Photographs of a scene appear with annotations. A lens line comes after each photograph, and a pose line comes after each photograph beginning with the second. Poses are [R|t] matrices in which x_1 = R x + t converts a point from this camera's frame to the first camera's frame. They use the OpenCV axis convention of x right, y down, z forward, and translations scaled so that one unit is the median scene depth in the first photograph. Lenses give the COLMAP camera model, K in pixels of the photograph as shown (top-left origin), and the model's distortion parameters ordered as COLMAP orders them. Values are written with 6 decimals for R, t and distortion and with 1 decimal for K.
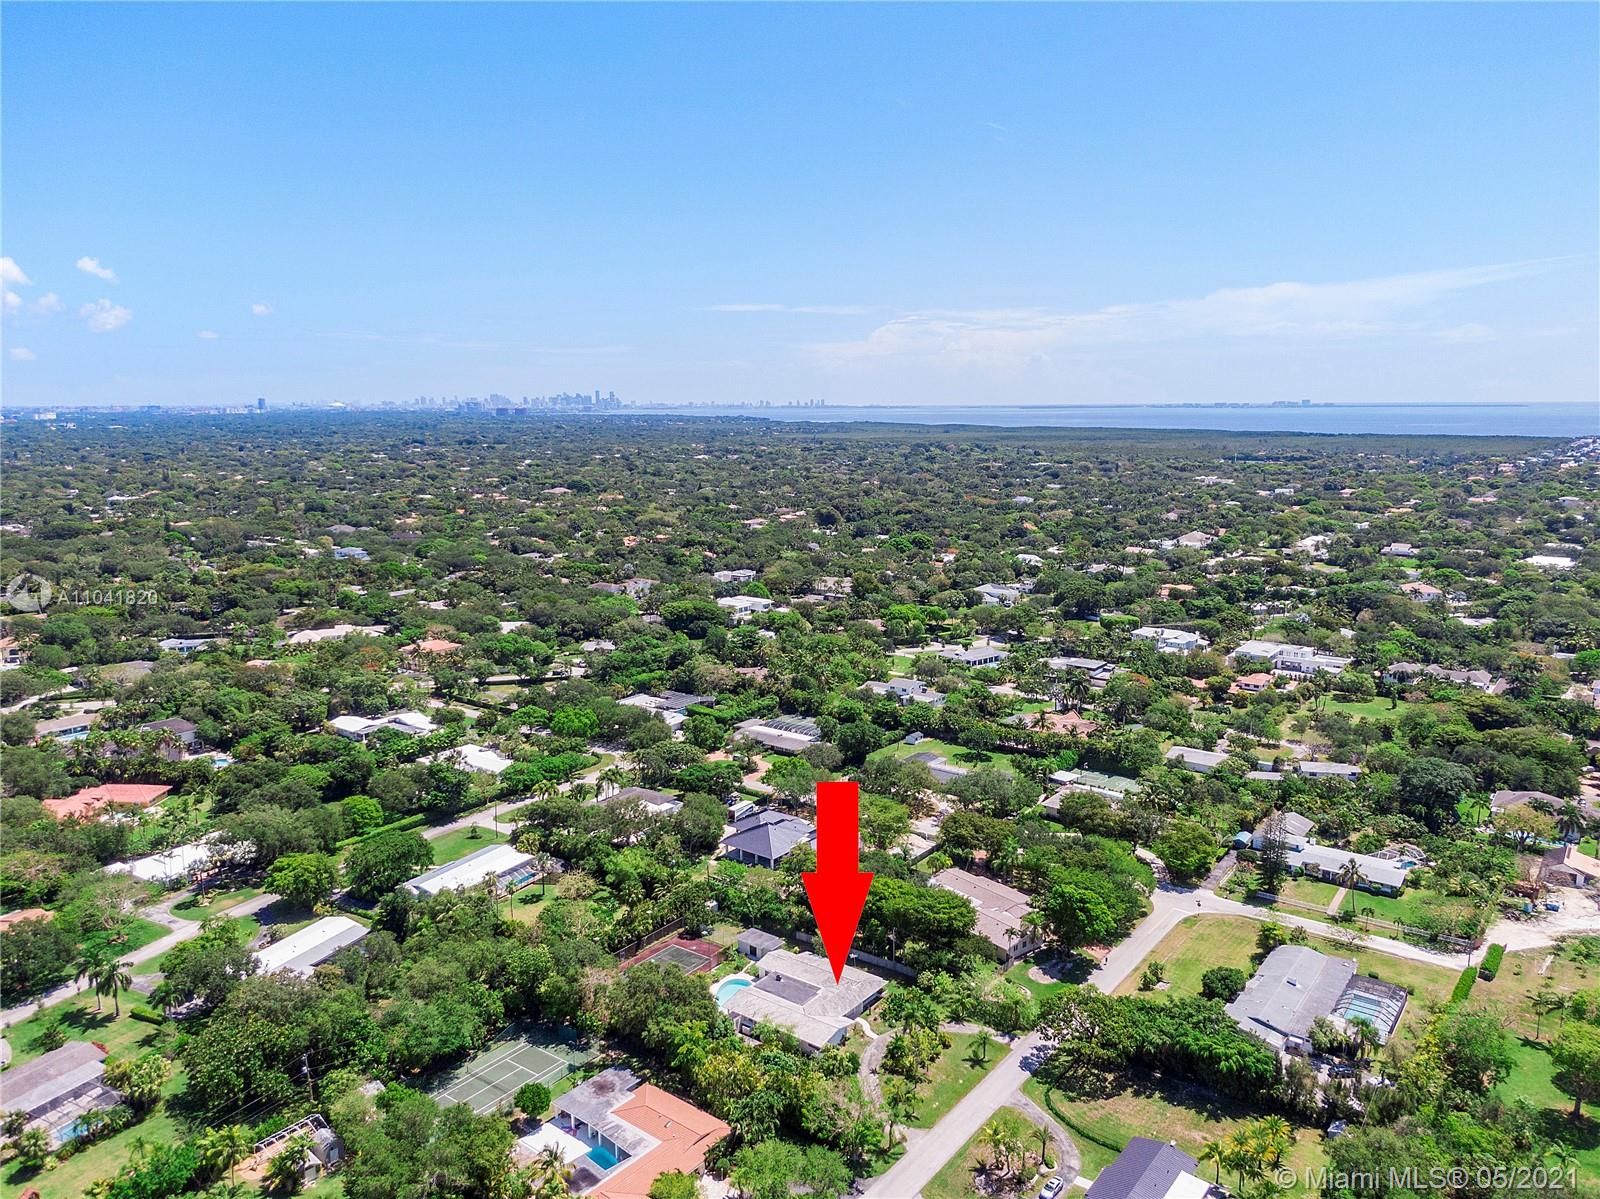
lens RADIAL K [[1140.4, 0, 802.0], [0, 1140.4, 598.4], [0, 0, 1]] dist [0.040385, -0.052204]
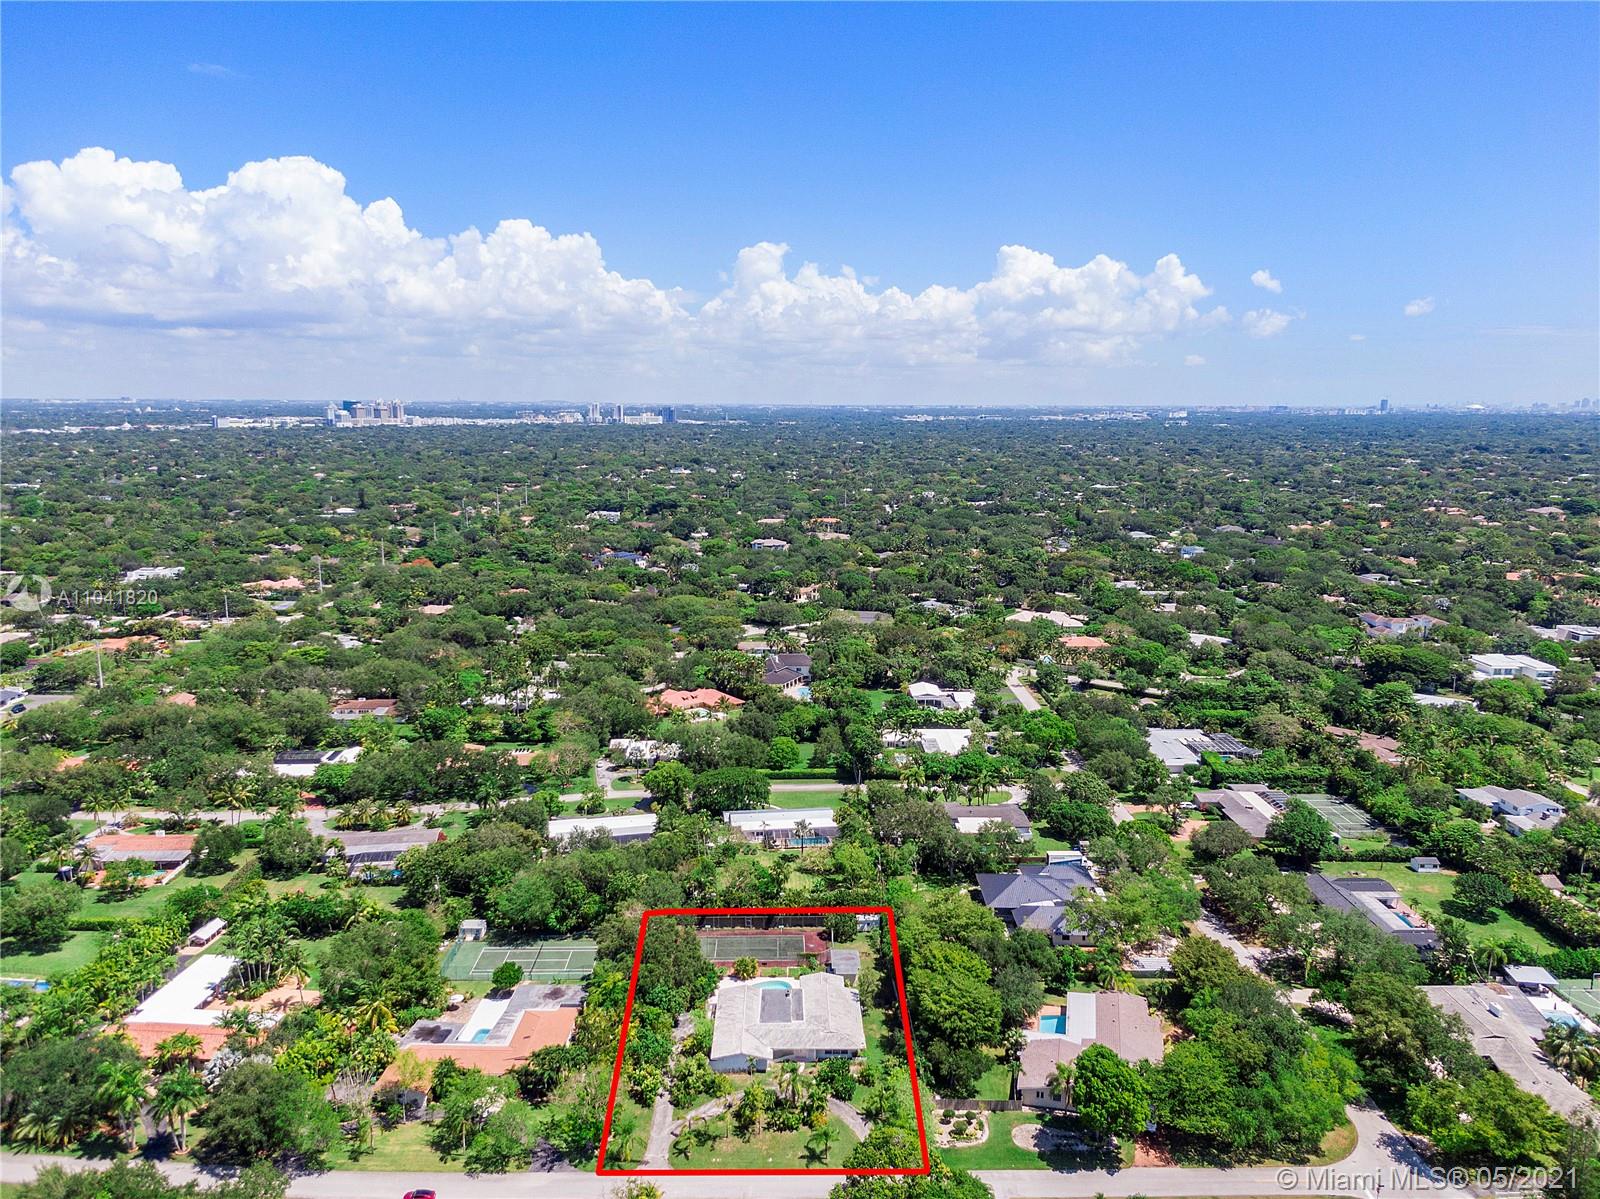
lens RADIAL K [[1140.4, 0, 805.4], [0, 1140.4, 595.1], [0, 0, 1]] dist [0.040385, -0.052204]
pose [[0.616316, 0.137659, -0.775374, 0.461819], [-0.140838, 0.987997, 0.063461, -0.044269], [0.774802, 0.070090, 0.628306, 0.249277]]
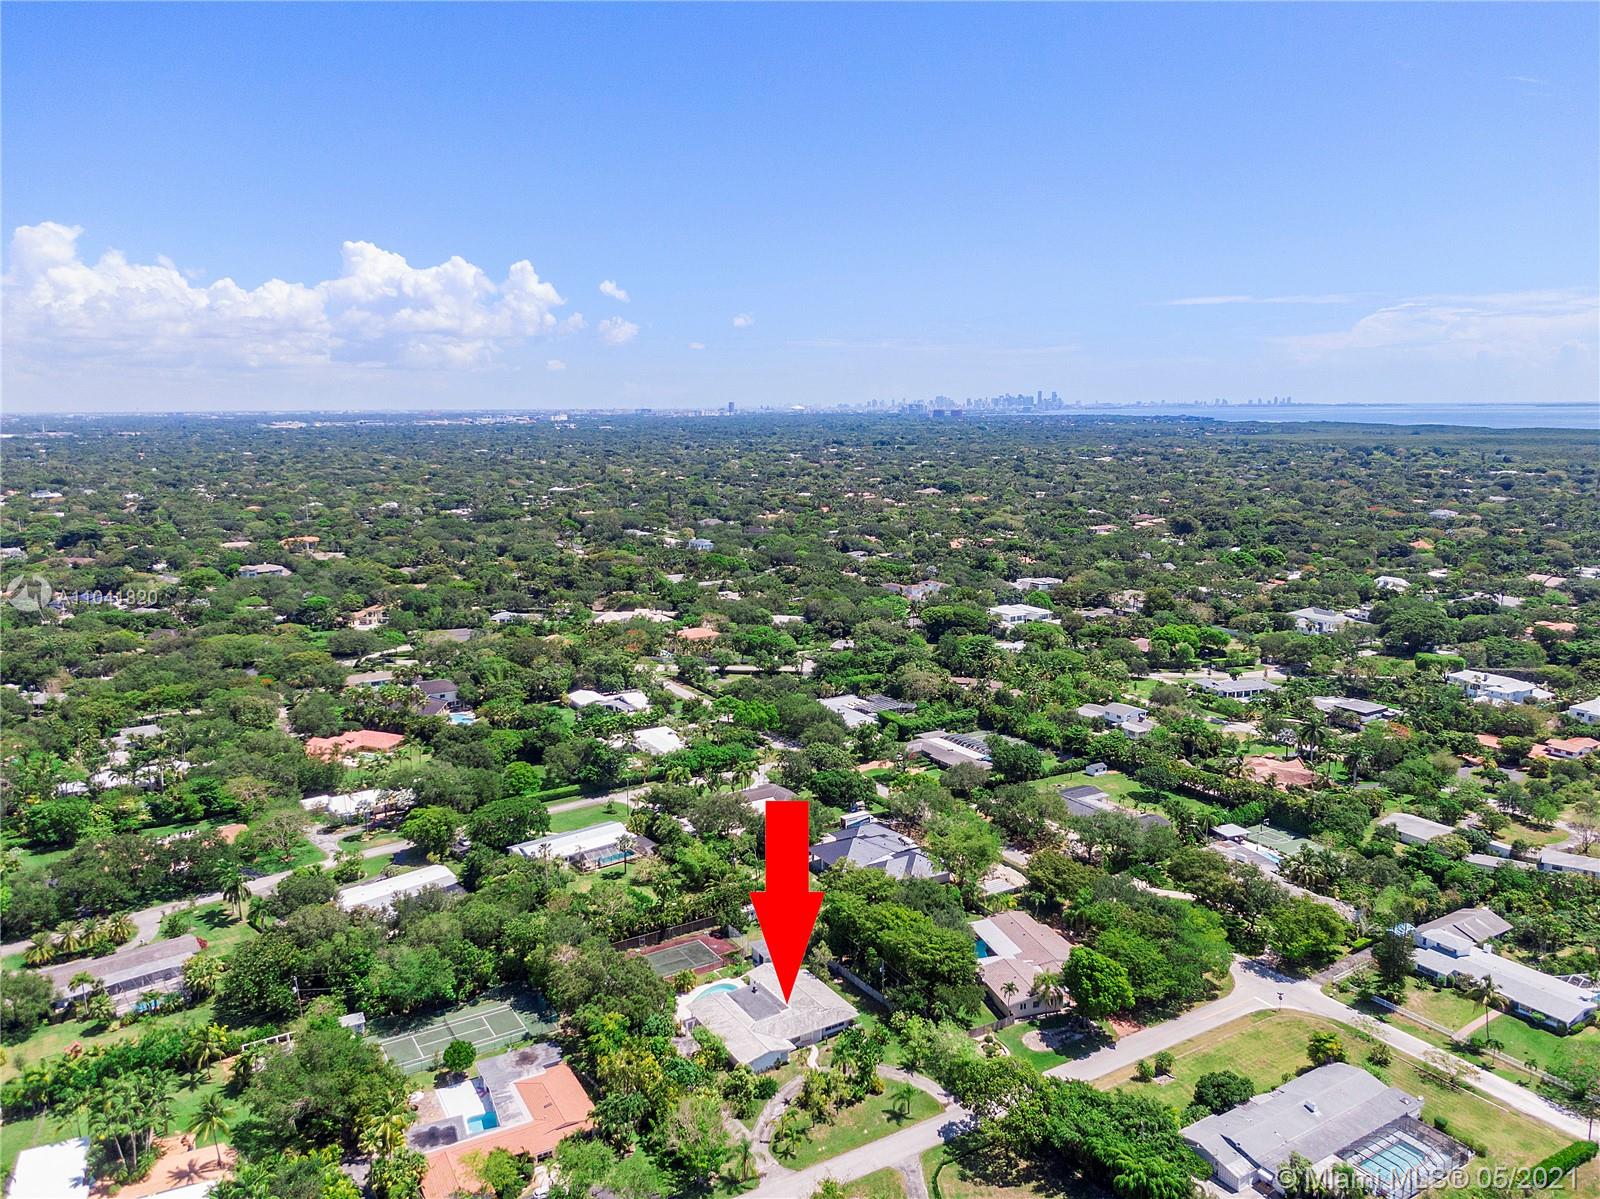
lens RADIAL K [[1140.4, 0, 800.6], [0, 1140.4, 594.1], [0, 0, 1]] dist [0.040385, -0.052204]
pose [[0.928895, 0.056330, -0.366035, 0.238403], [-0.057873, 0.998301, 0.006766, -0.012402], [0.365794, 0.014899, 0.930577, 0.058651]]
